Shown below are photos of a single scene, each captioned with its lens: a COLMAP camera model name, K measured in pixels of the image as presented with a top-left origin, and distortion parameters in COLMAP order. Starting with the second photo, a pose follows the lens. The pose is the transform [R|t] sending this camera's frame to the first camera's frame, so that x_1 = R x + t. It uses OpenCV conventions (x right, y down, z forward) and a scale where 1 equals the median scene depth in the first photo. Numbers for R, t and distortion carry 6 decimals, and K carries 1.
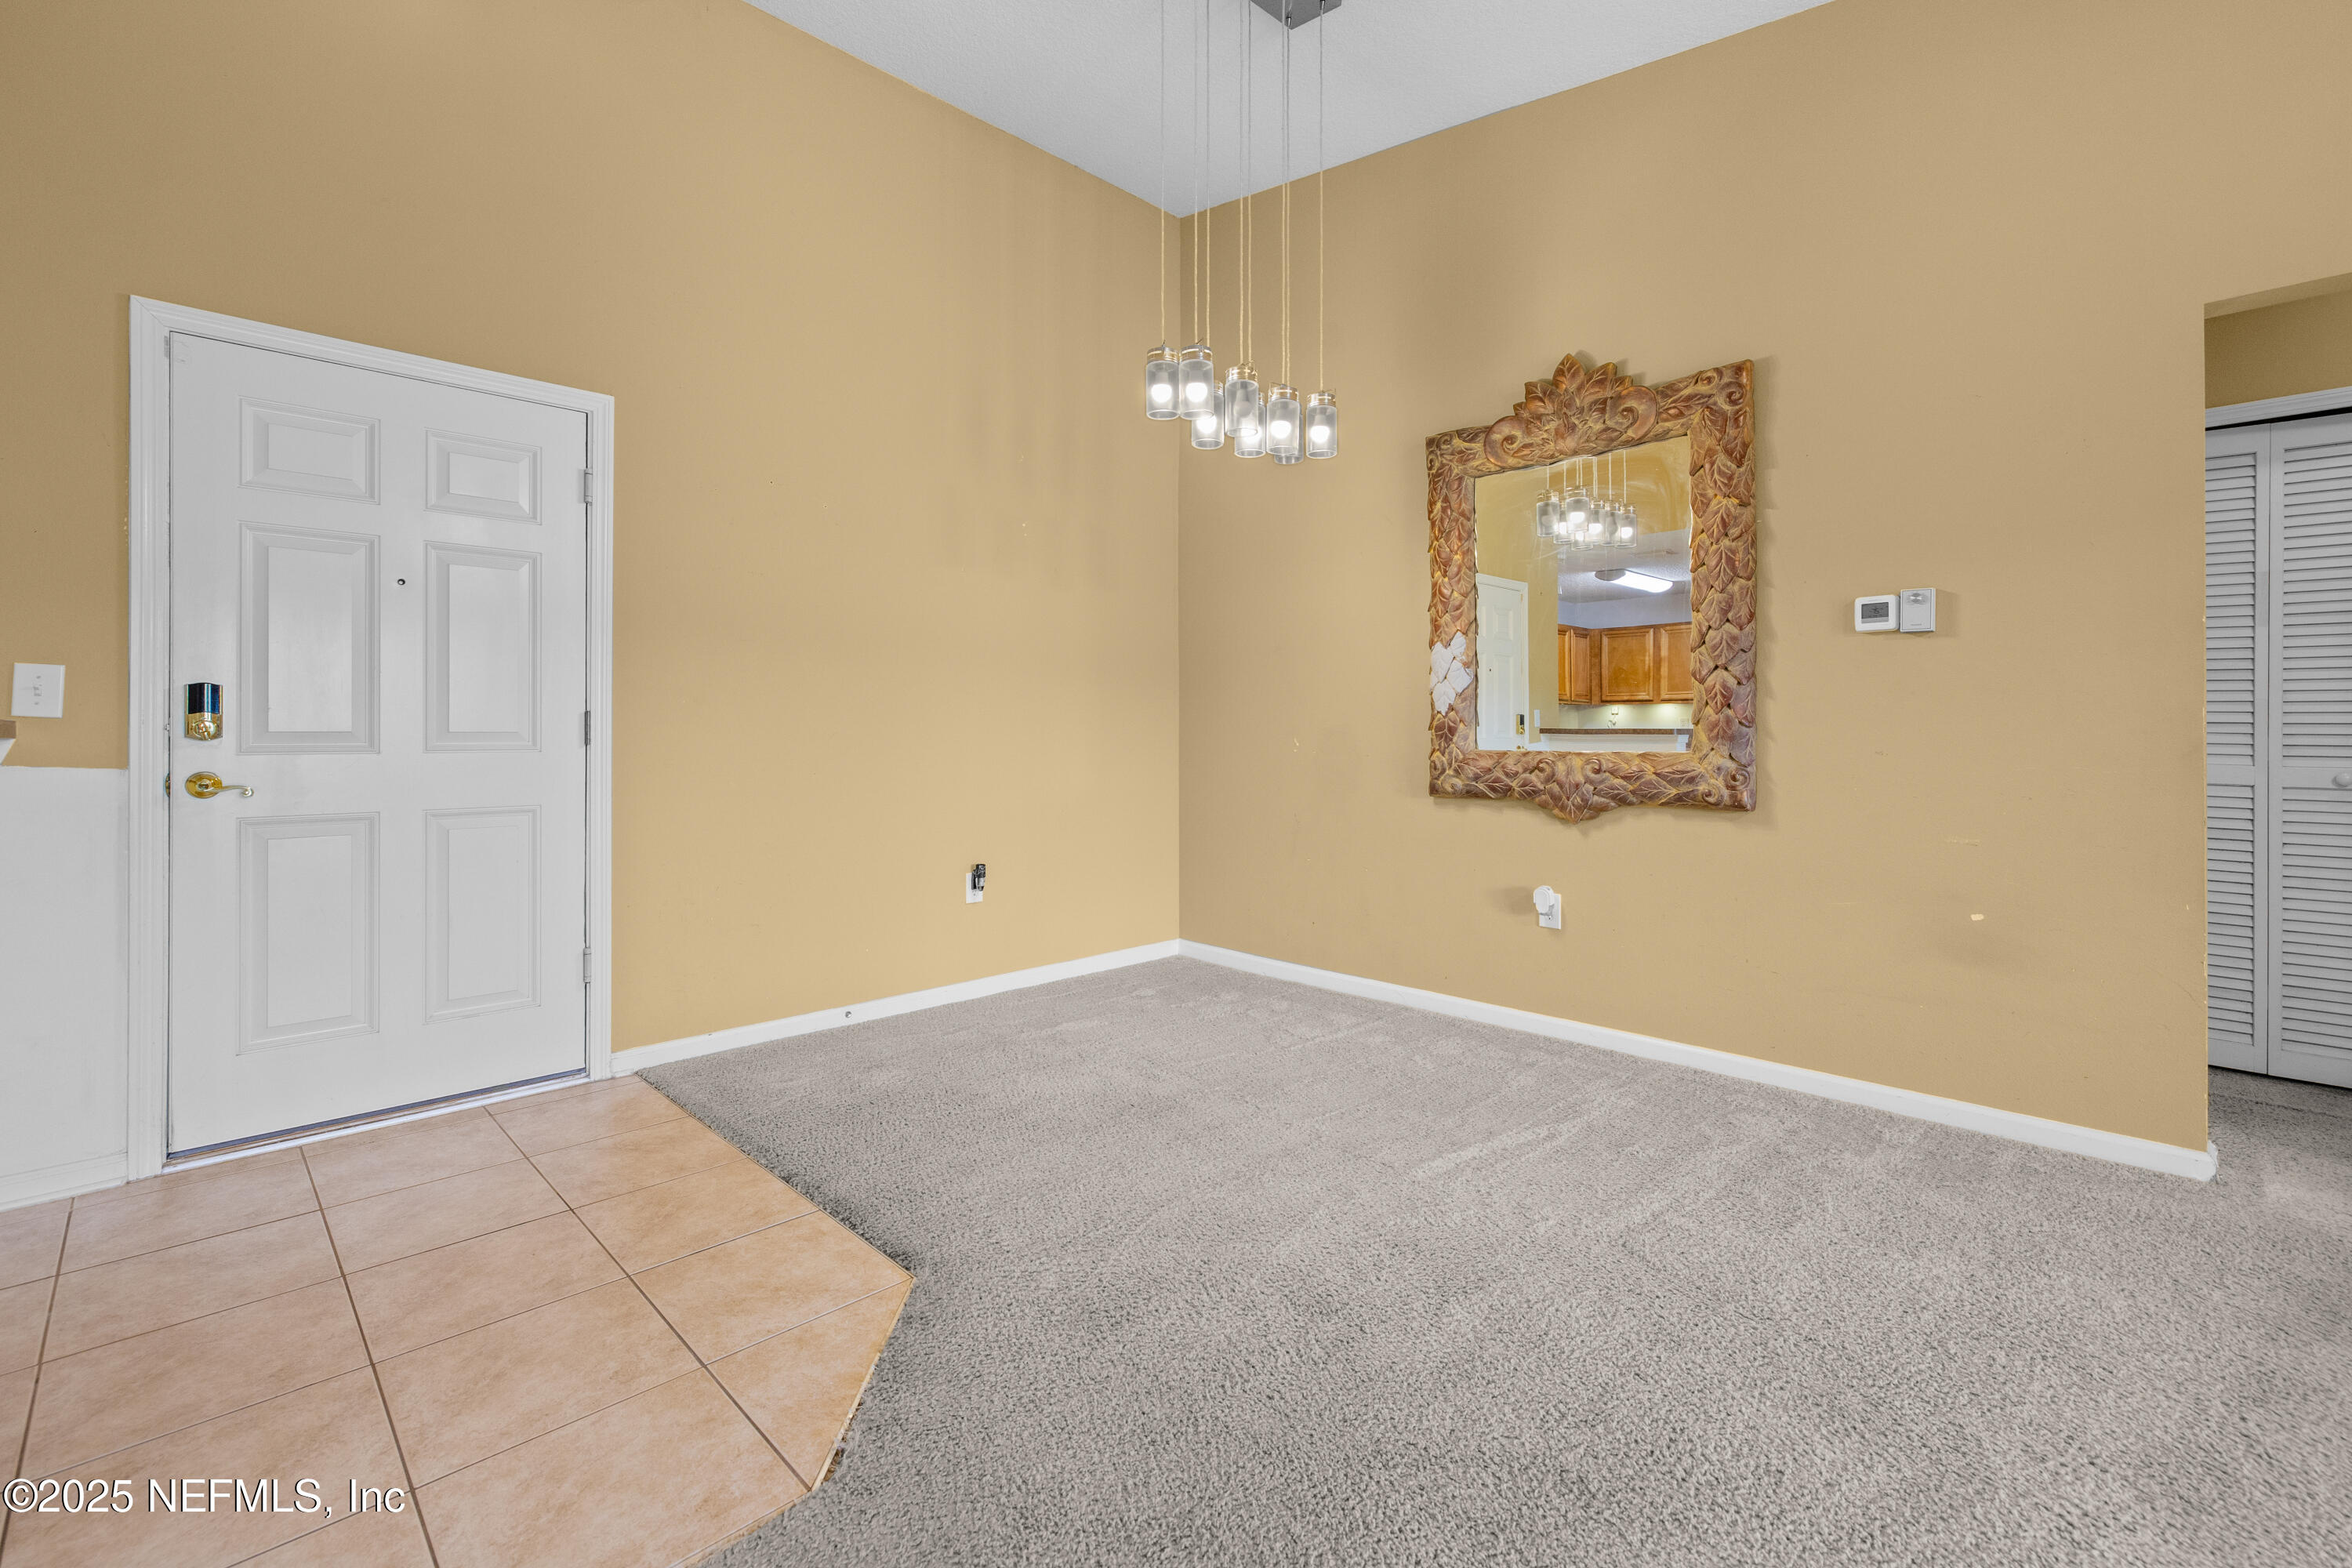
lens RADIAL K [[998.8, 0, 1170.5], [0, 998.8, 732.7], [0, 0, 1]] dist [0.000758, -0.000399]
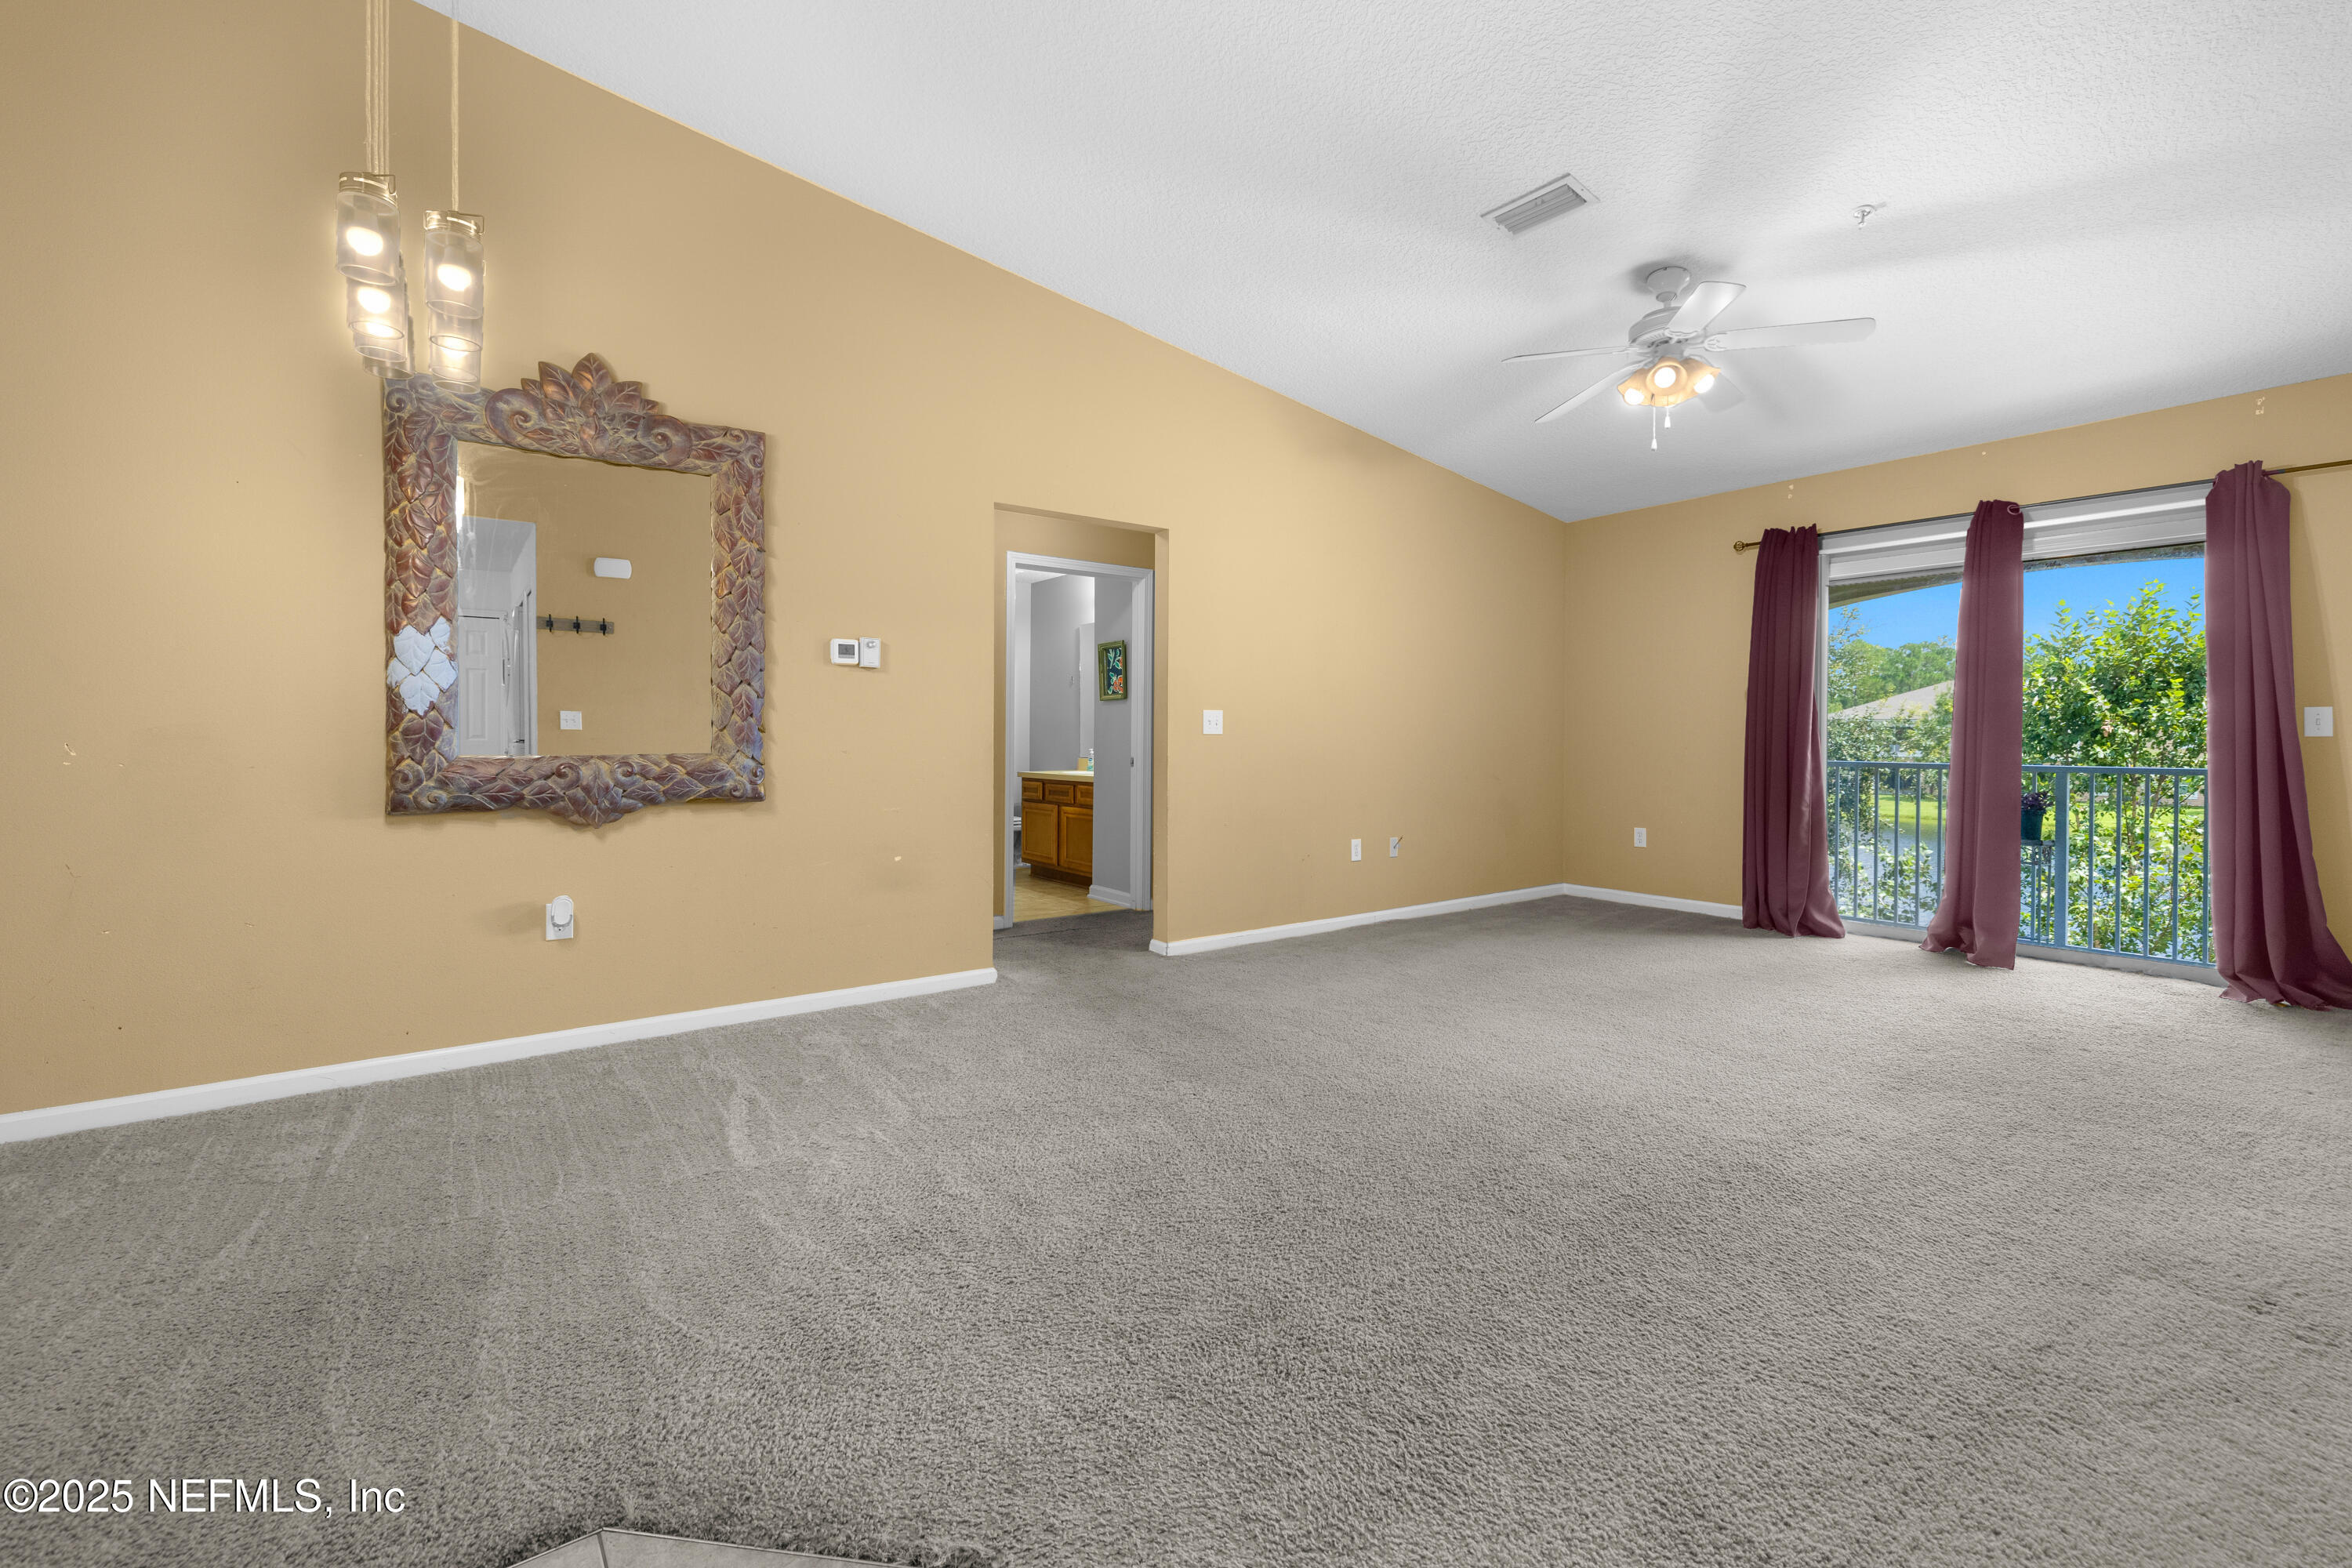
lens RADIAL K [[998.8, 0, 1164.2], [0, 998.8, 742.2], [0, 0, 1]] dist [0.000758, -0.000399]
pose [[0.146025, -0.007197, 0.989255, -0.559490], [-0.006878, 0.999942, 0.008290, -0.007294], [-0.989257, -0.008015, 0.145967, 0.327698]]
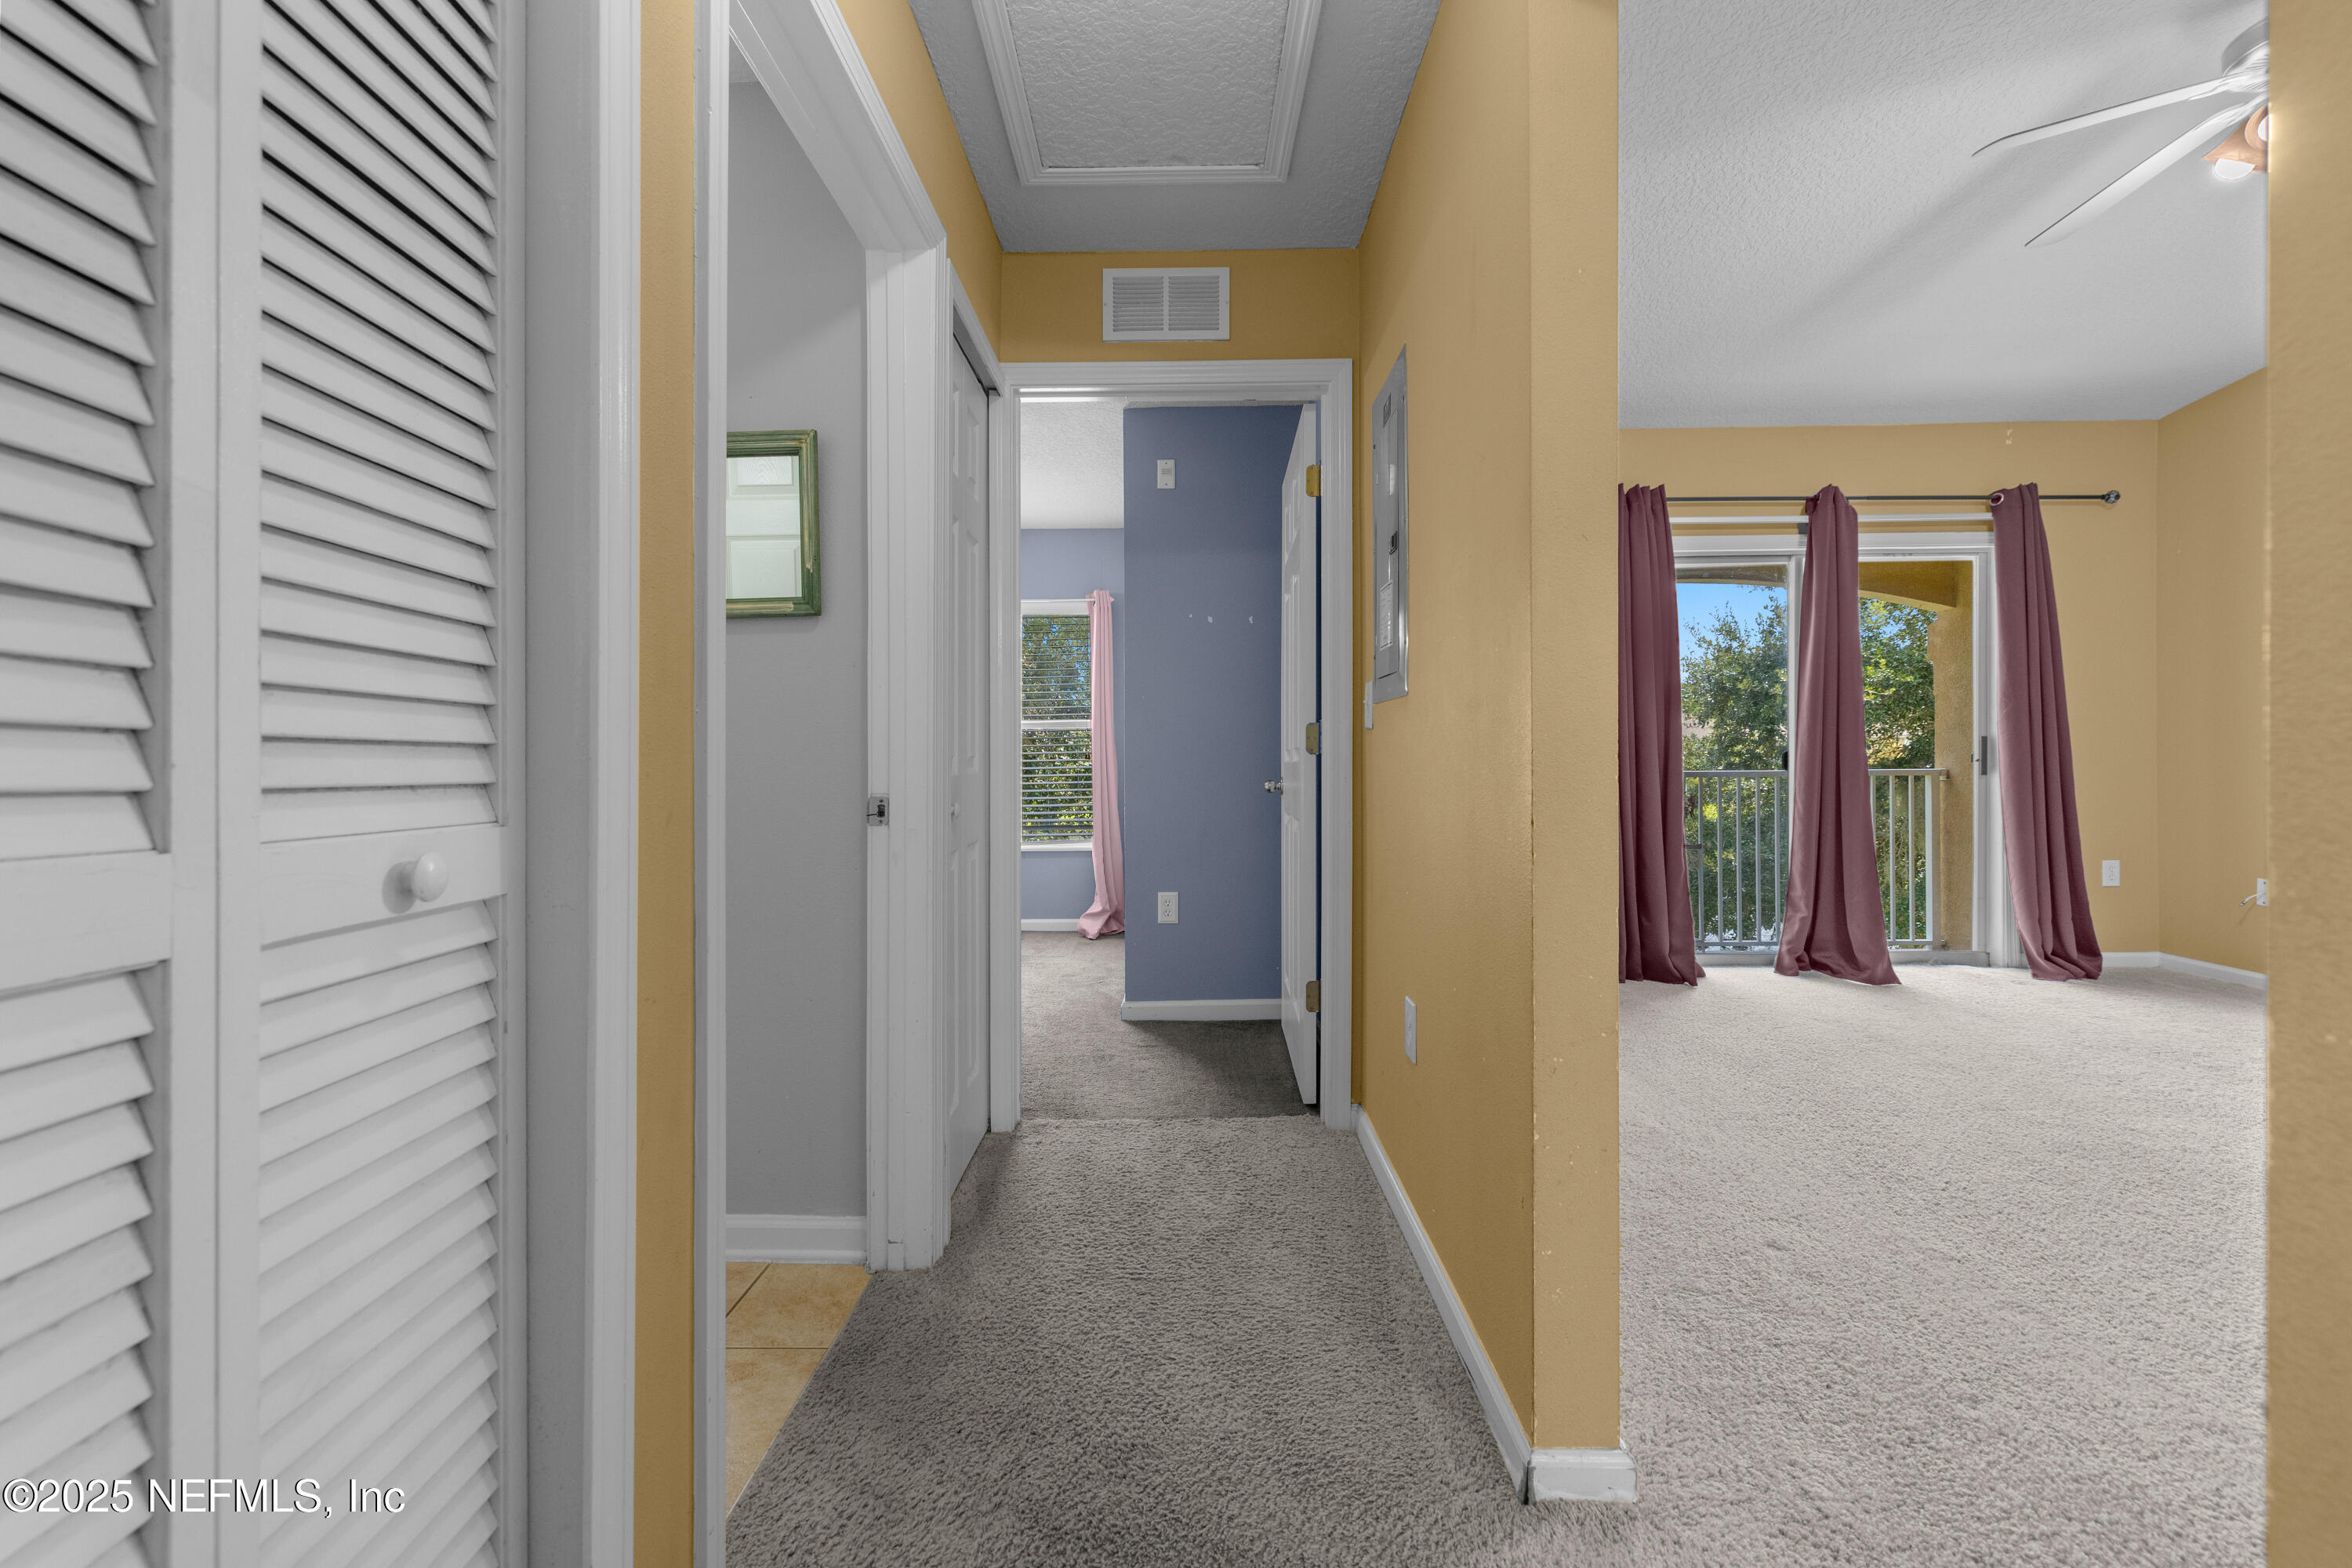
lens RADIAL K [[998.8, 0, 1177.4], [0, 998.8, 759.8], [0, 0, 1]] dist [0.000758, -0.000399]
pose [[-0.704222, 0.004147, 0.709968, 0.830227], [0.005184, 0.999986, -0.000700, 0.017494], [-0.709961, 0.003187, -0.704234, 1.008228]]
